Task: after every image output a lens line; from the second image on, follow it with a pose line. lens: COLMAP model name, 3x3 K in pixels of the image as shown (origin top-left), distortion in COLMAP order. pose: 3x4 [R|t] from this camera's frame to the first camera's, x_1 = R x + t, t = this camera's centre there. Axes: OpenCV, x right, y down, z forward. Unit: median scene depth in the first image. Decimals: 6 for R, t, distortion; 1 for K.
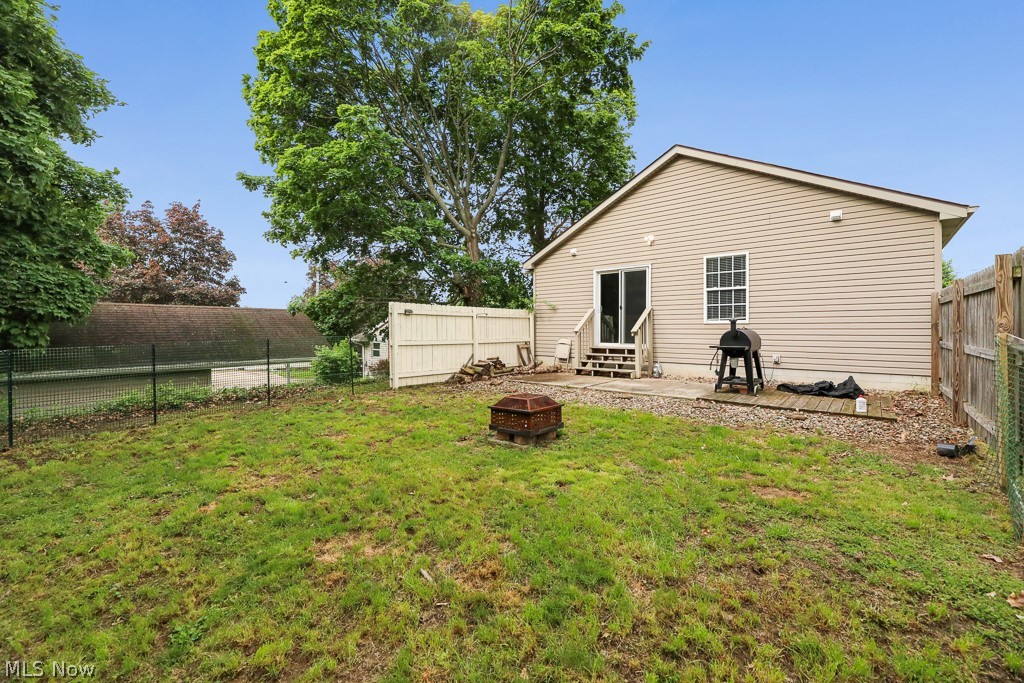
lens RADIAL K [[417.8, 0, 511.3], [0, 417.8, 357.9], [0, 0, 1]] dist [-0.004804, -0.000640]
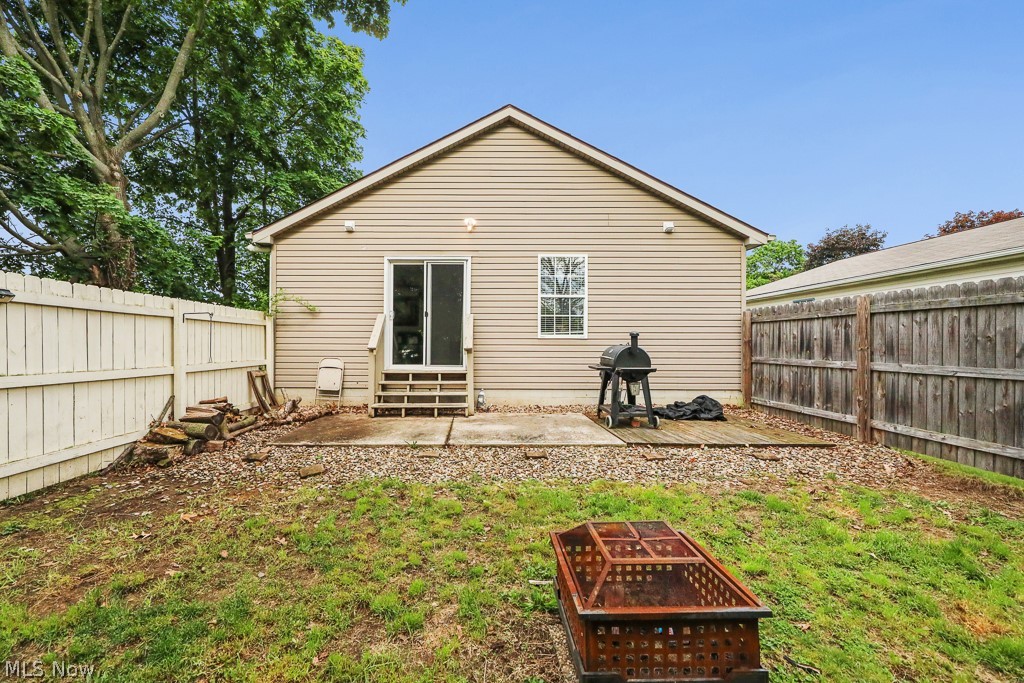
lens RADIAL K [[454.0, 0, 509.8], [0, 454.0, 353.3], [0, 0, 1]] dist [-0.001641, -0.000492]
pose [[0.761661, -0.009777, 0.647902, -0.130548], [0.041097, 0.998602, -0.033244, -0.024230], [-0.646671, 0.051948, 0.760998, 0.342396]]
